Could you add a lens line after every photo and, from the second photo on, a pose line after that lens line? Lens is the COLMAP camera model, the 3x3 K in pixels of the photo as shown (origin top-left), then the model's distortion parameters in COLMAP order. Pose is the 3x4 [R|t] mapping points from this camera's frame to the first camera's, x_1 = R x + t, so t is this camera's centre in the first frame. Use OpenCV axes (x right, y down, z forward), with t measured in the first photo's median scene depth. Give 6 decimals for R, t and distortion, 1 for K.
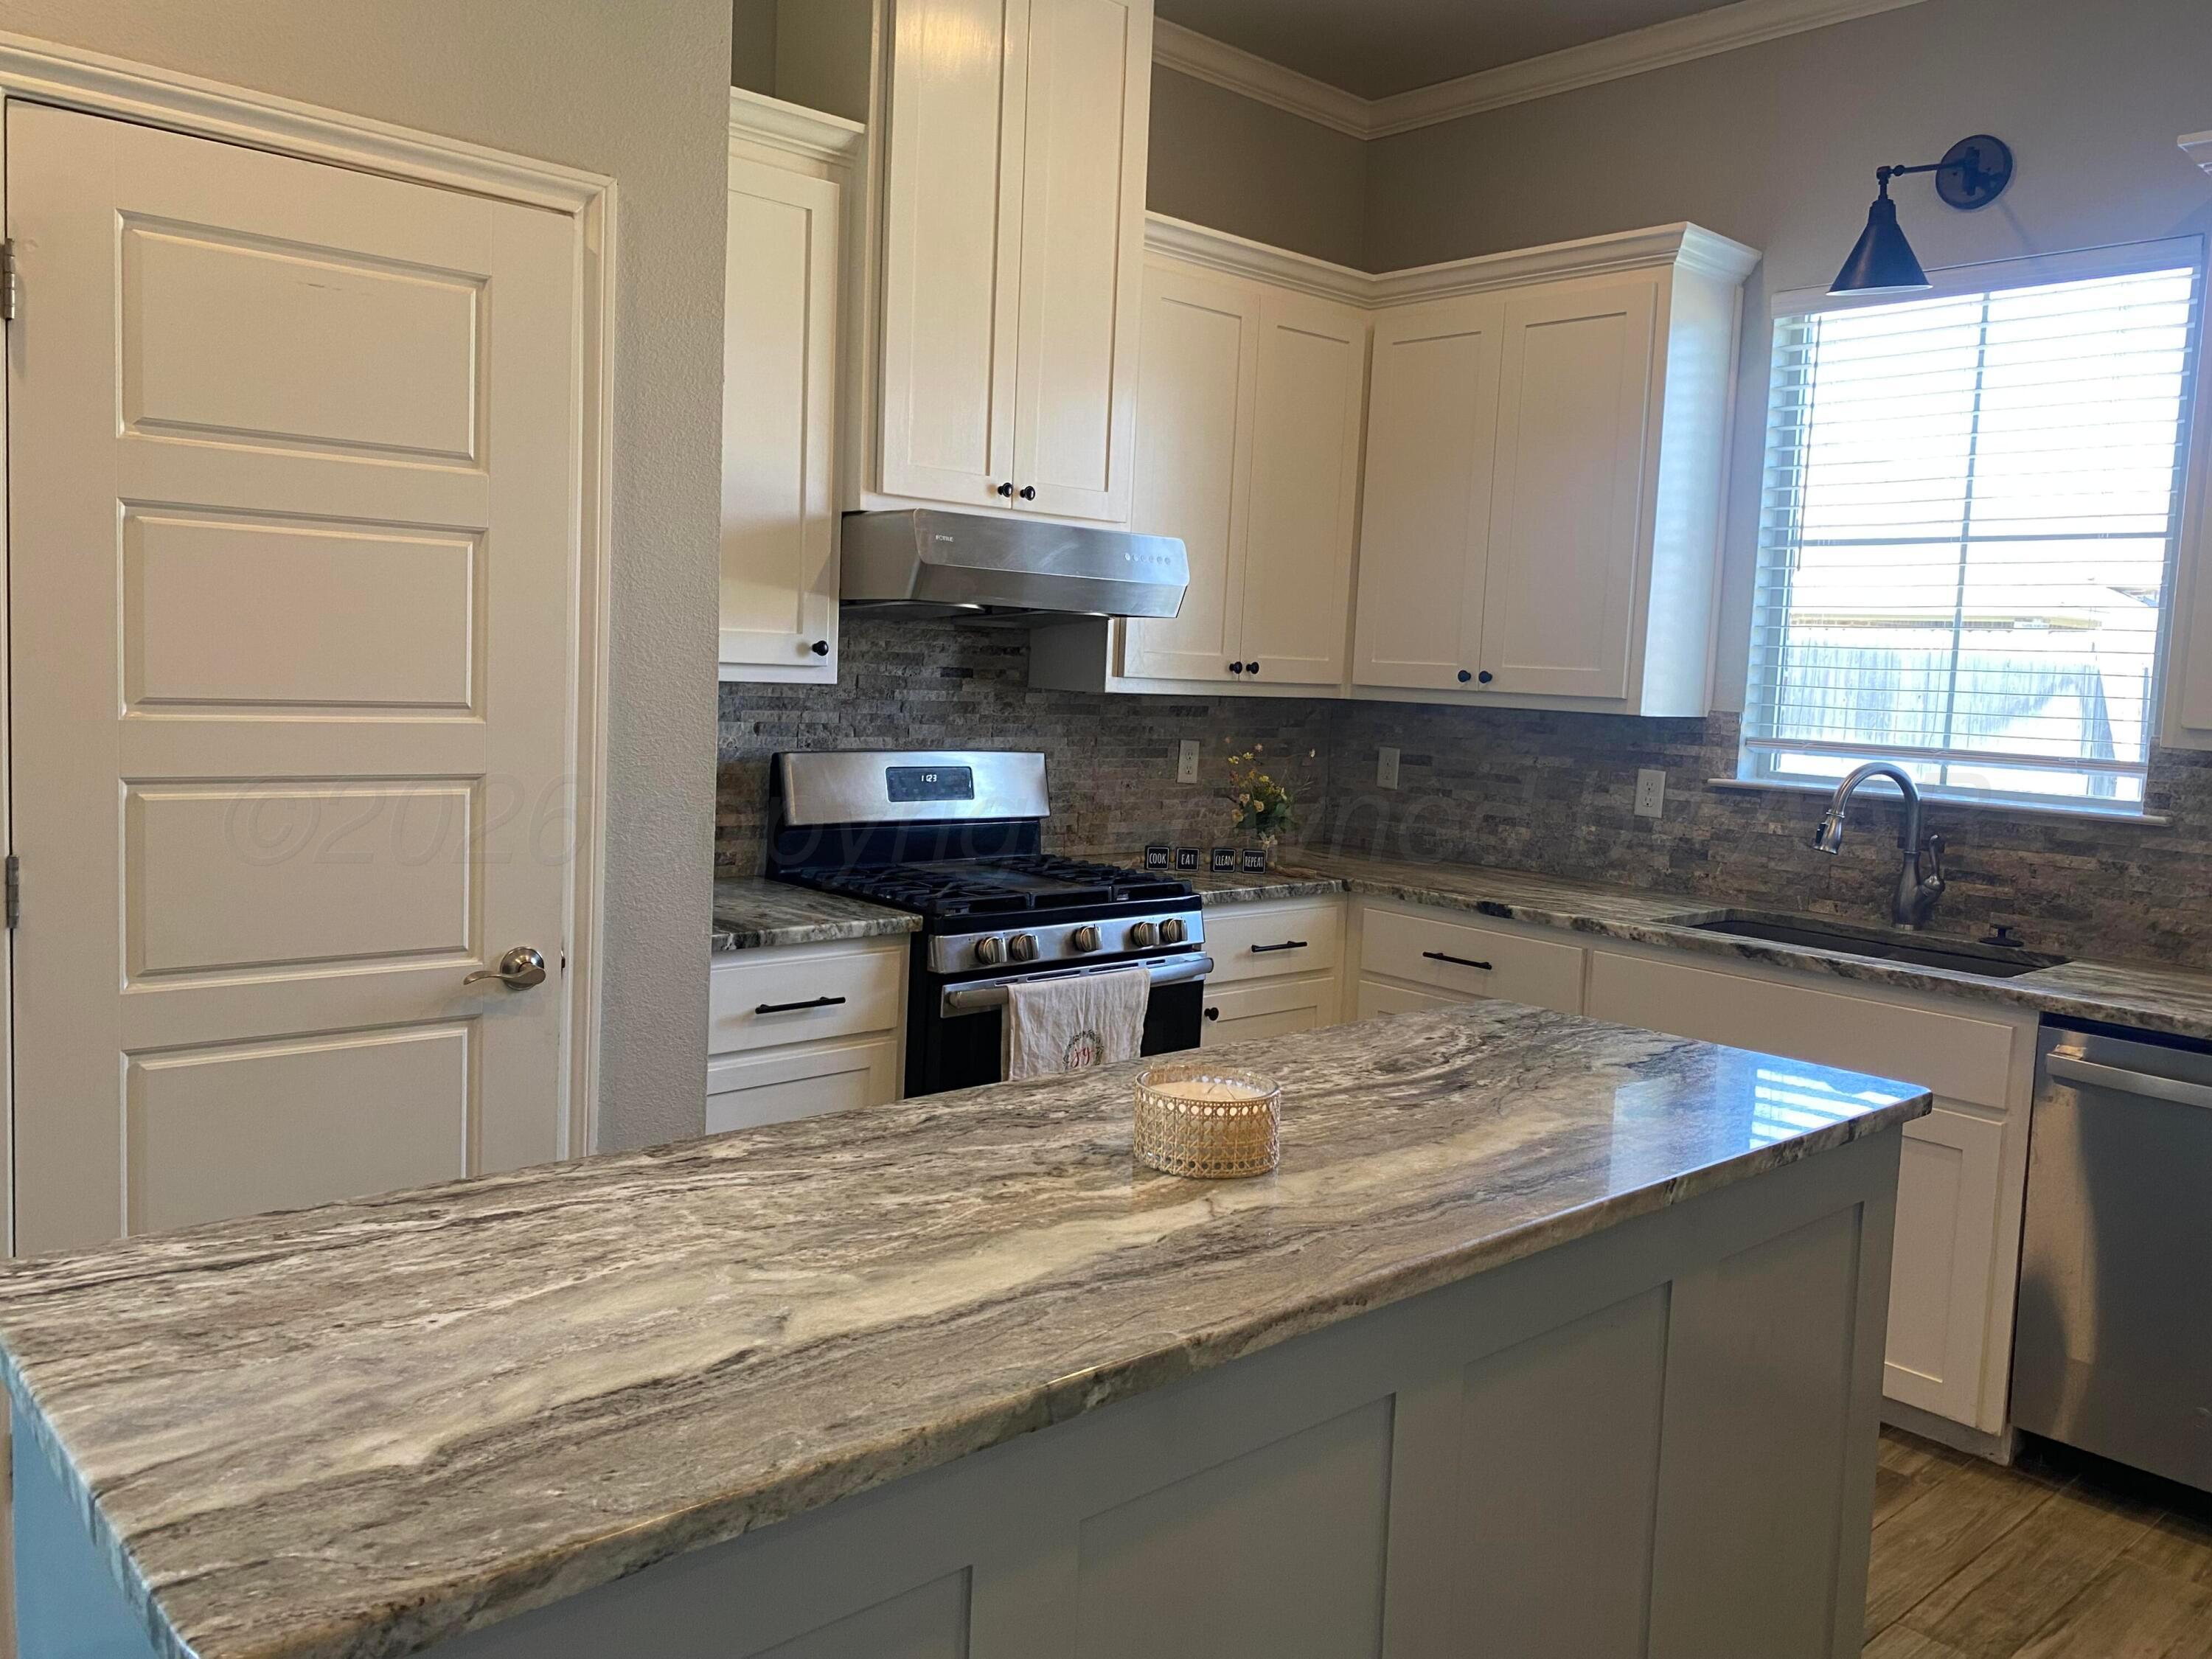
lens RADIAL K [[1687.3, 0, 1109.1], [0, 1687.3, 798.6], [0, 0, 1]] dist [0.062785, -0.080385]
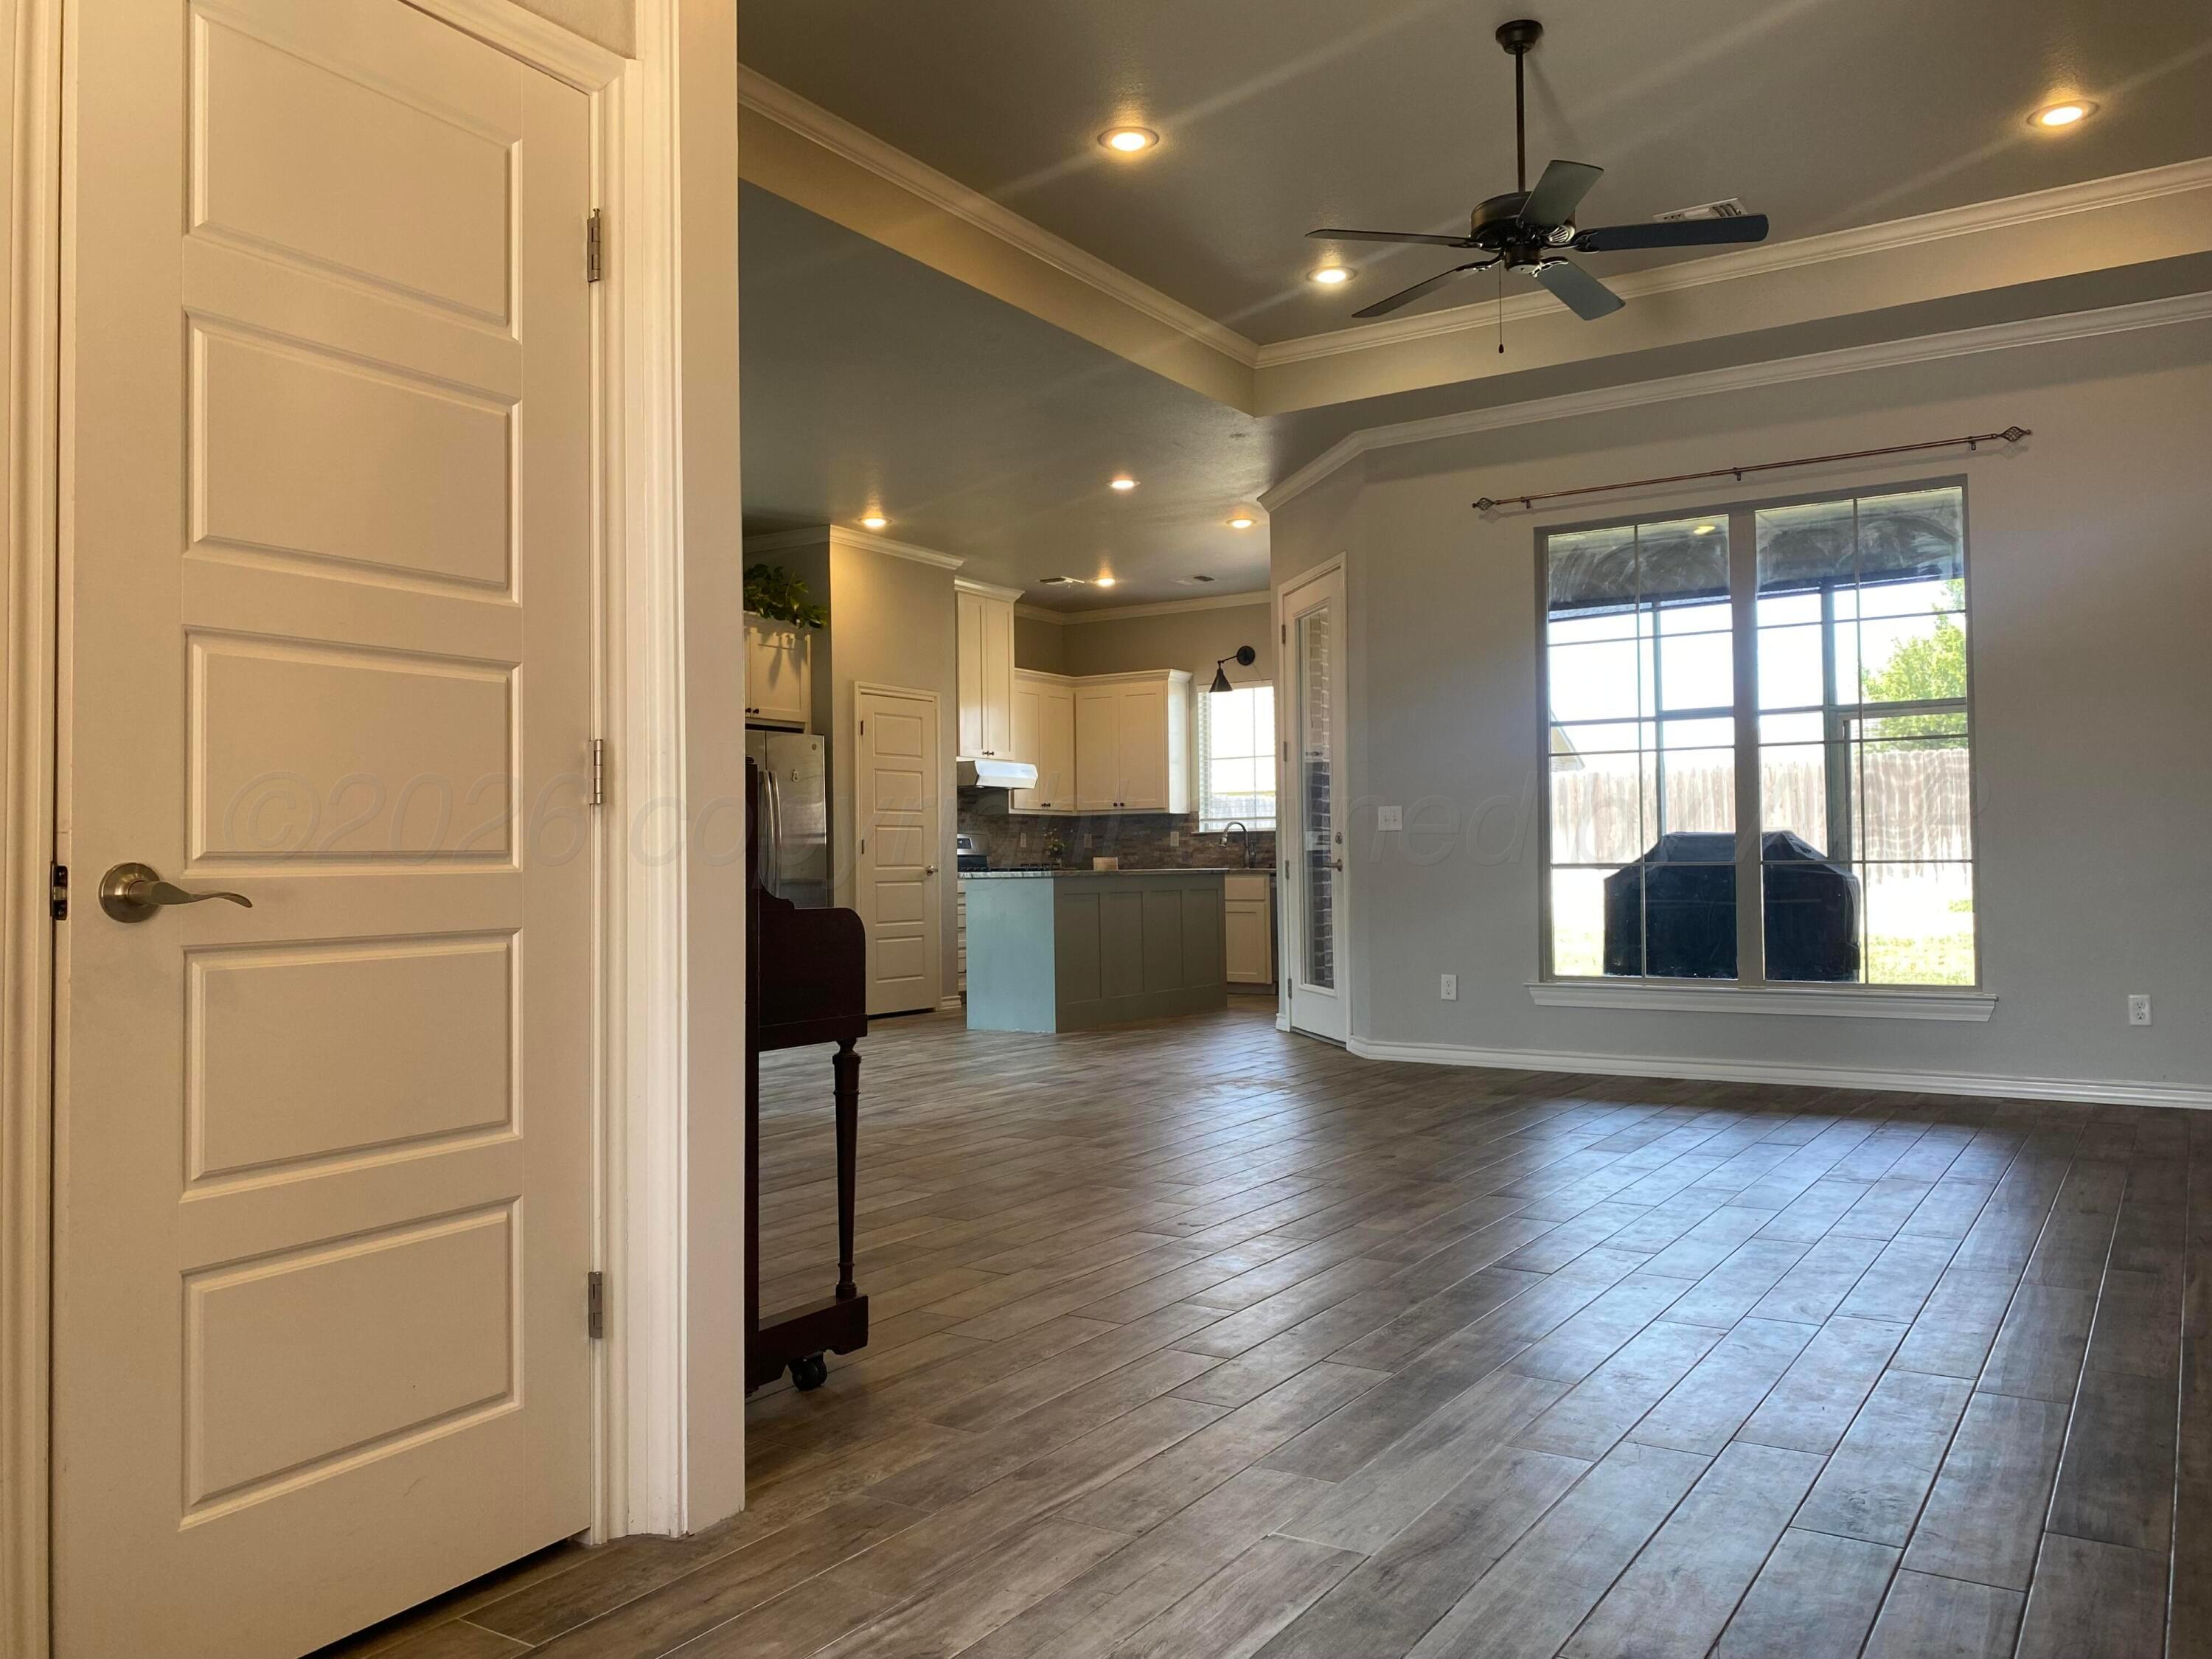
lens RADIAL K [[1678.0, 0, 1099.1], [0, 1678.0, 815.0], [0, 0, 1]] dist [0.143865, -0.306993]
pose [[0.964565, -0.046907, 0.259643, -0.672226], [0.074969, 0.992234, -0.099249, 0.270969], [-0.252972, 0.115198, 0.960591, -2.115810]]
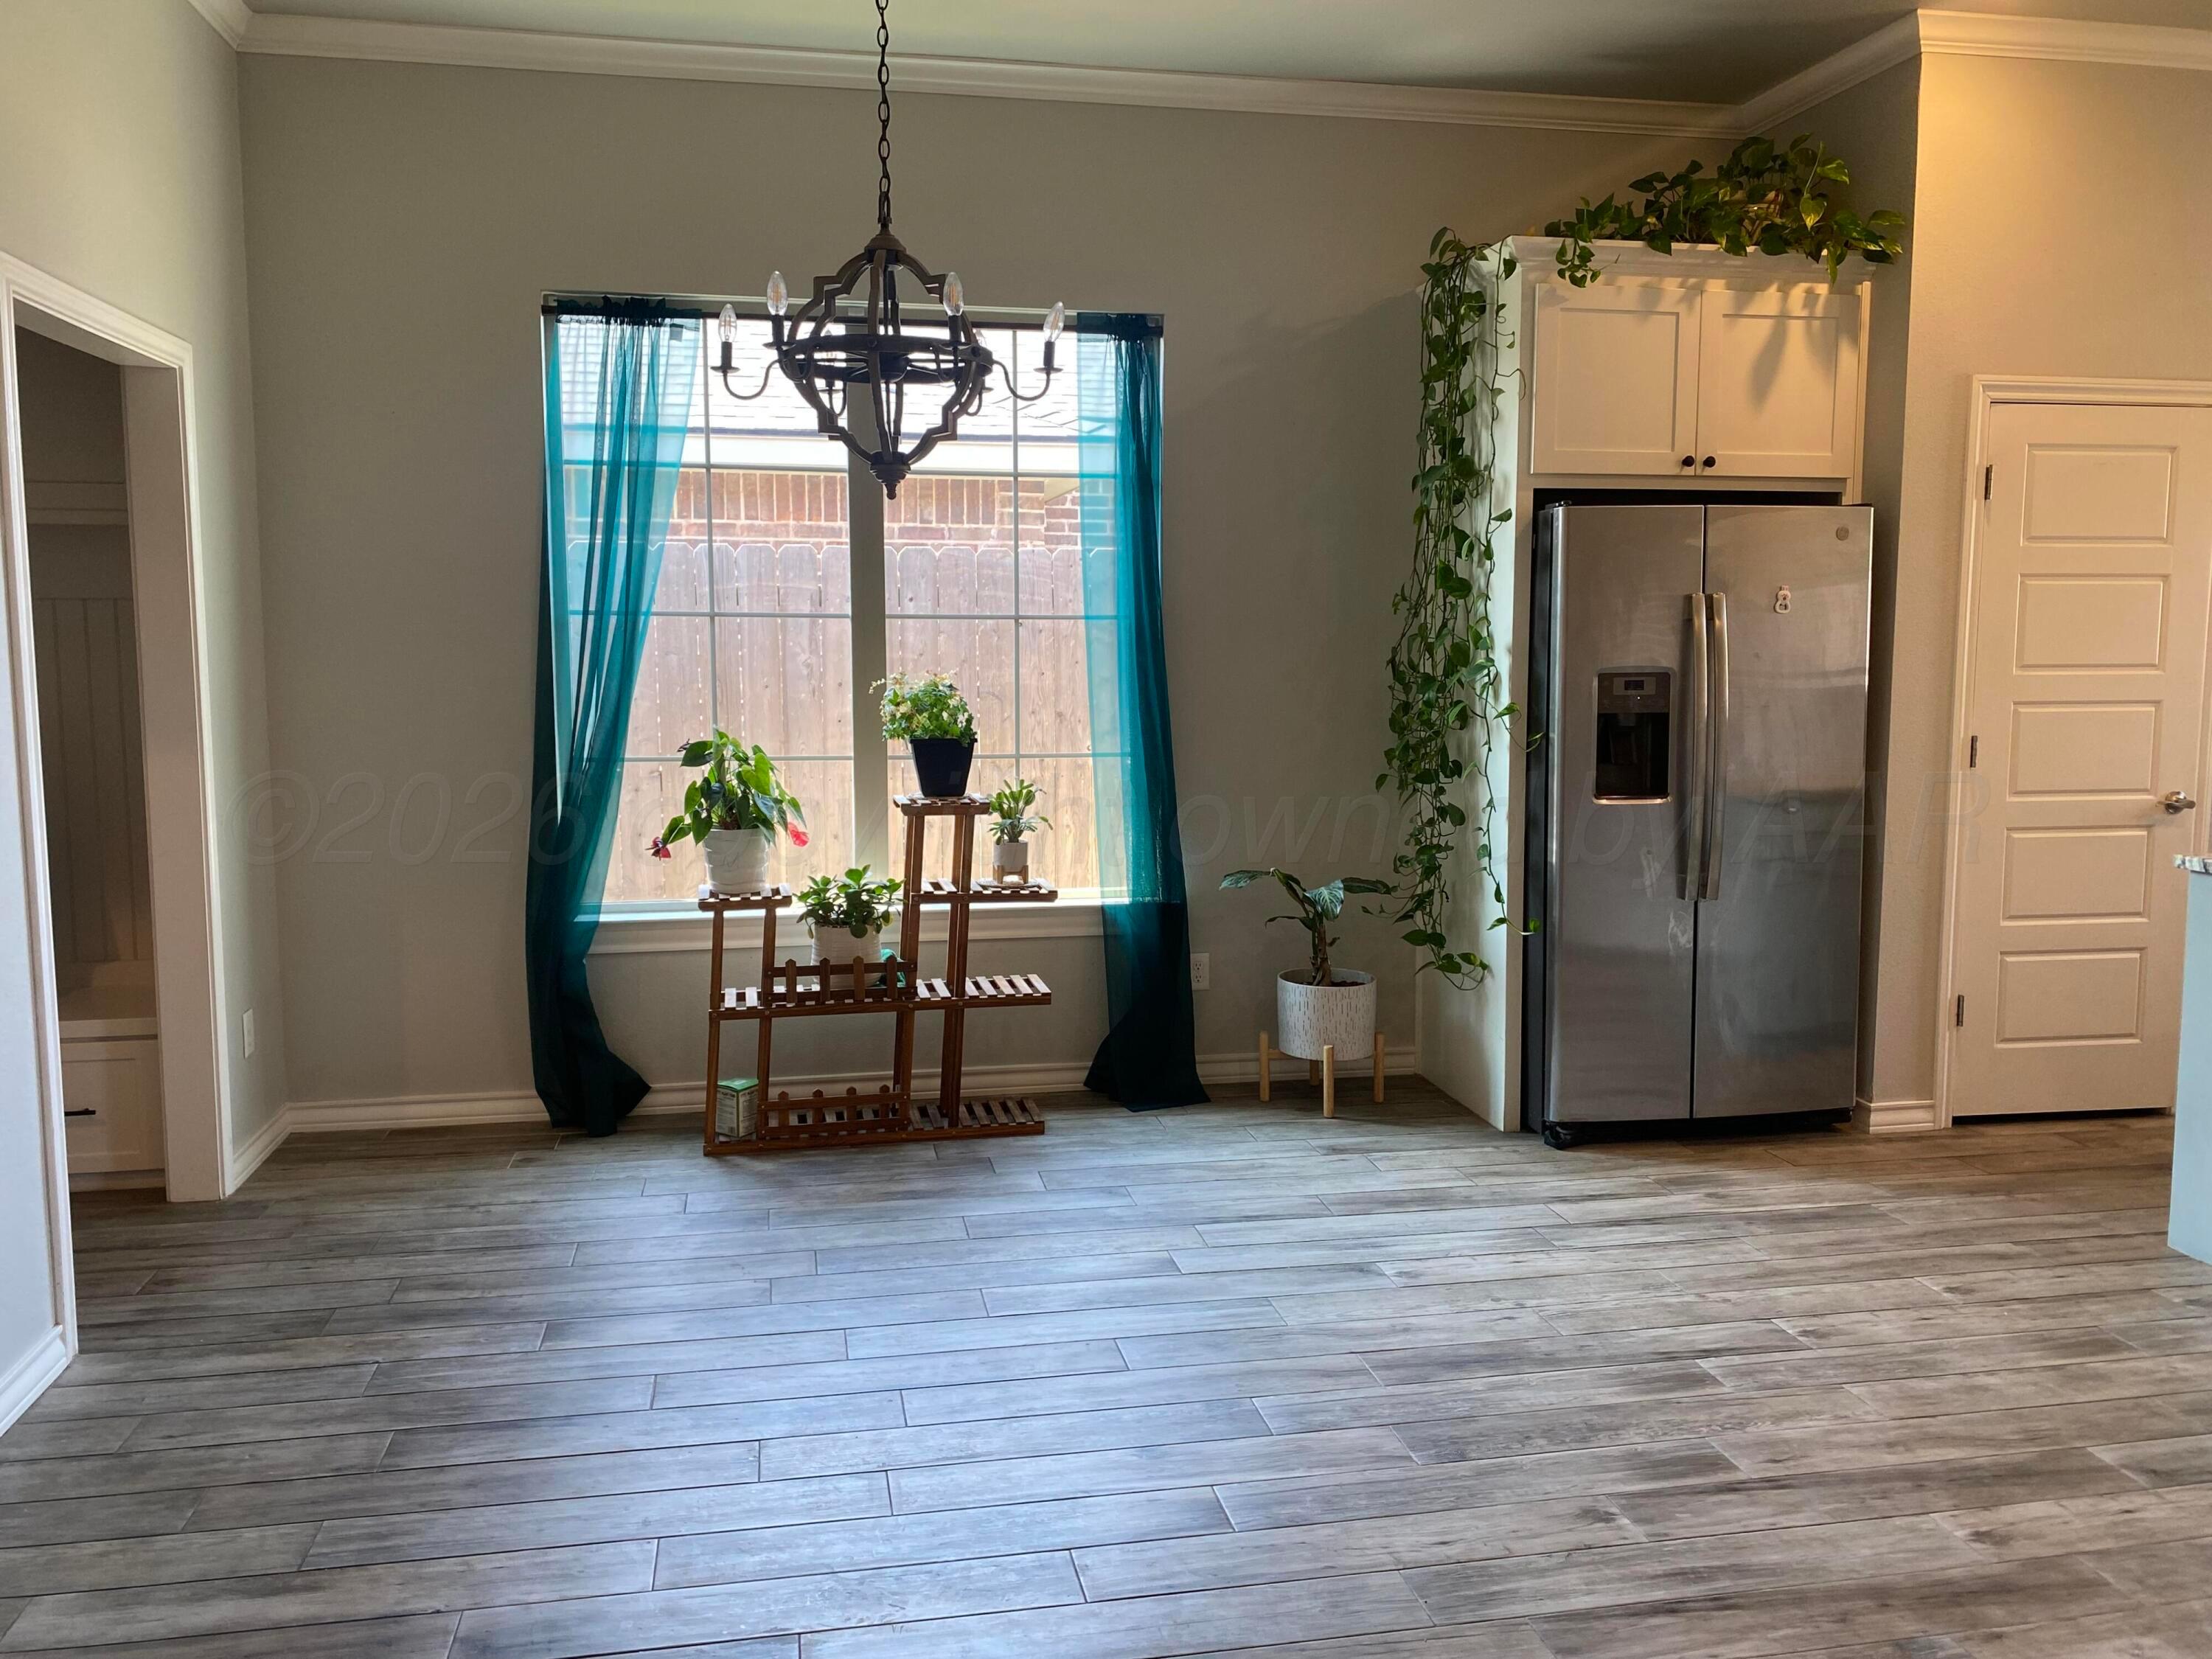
lens RADIAL K [[1695.3, 0, 1095.3], [0, 1695.3, 820.7], [0, 0, 1]] dist [0.031606, -0.026281]
pose [[0.855200, 0.009582, -0.518210, -0.248587], [-0.003609, 0.999915, 0.012533, 0.064849], [0.518286, -0.008848, 0.855162, -0.821193]]
